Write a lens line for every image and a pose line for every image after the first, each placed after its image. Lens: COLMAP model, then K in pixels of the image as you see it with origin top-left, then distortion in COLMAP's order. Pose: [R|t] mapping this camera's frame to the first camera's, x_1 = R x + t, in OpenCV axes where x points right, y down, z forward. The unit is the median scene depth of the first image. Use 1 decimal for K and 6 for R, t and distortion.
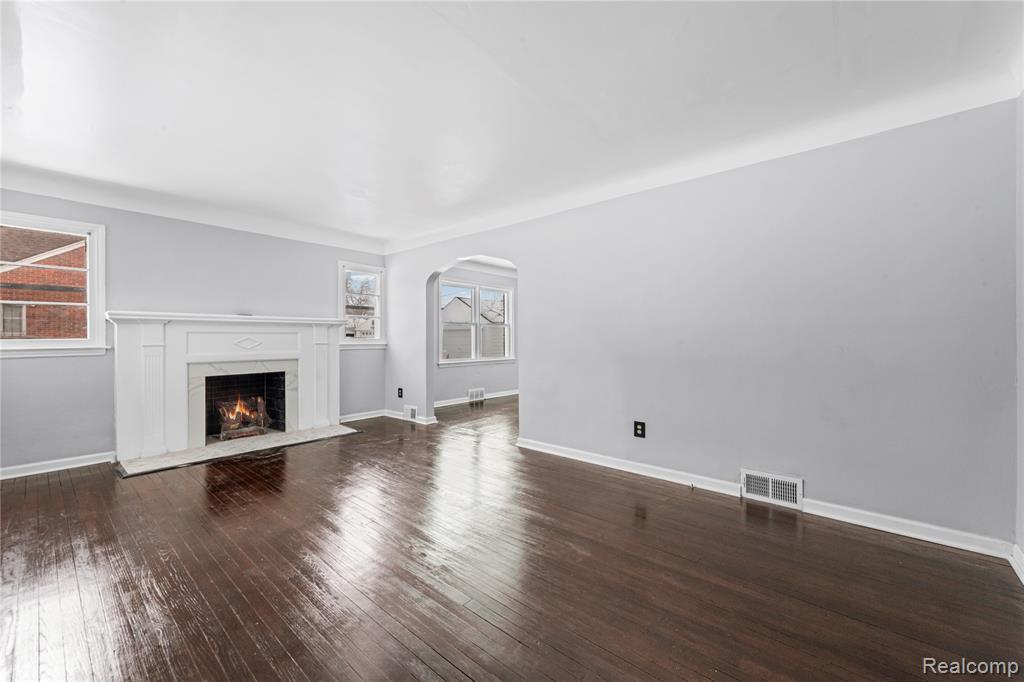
lens RADIAL K [[401.5, 0, 512.5], [0, 401.5, 343.9], [0, 0, 1]] dist [0.002487, -0.000059]
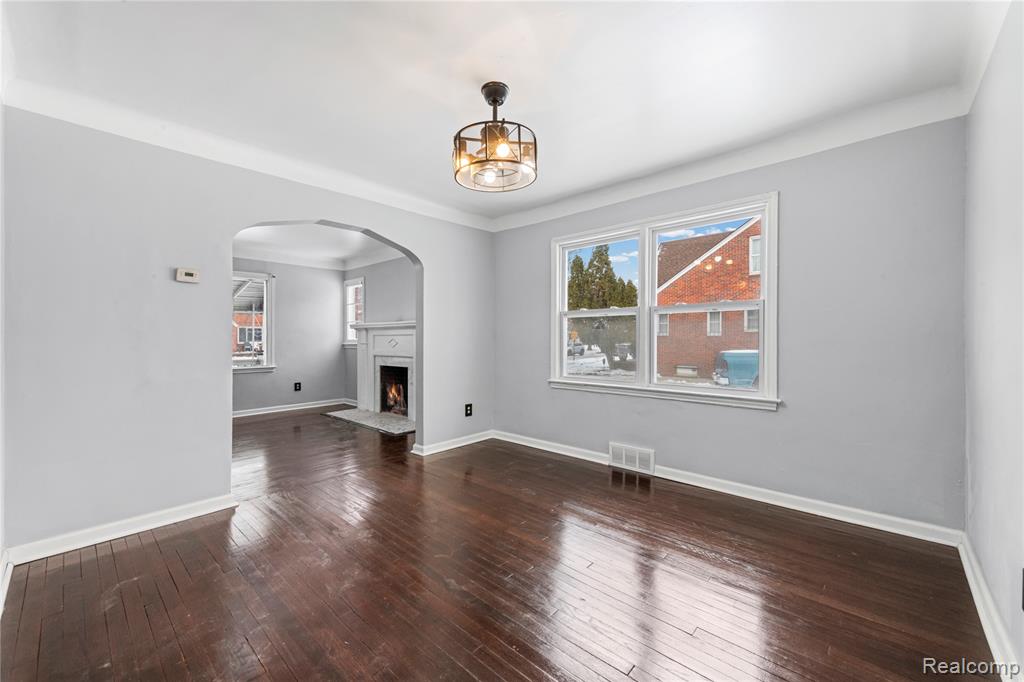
lens RADIAL K [[401.5, 0, 512.5], [0, 401.5, 343.9], [0, 0, 1]] dist [0.002487, -0.000059]
pose [[-0.052281, 0.017552, -0.998478, 0.606178], [-0.009130, 0.999795, 0.018053, -0.024524], [0.998591, 0.010060, -0.052110, 1.364987]]
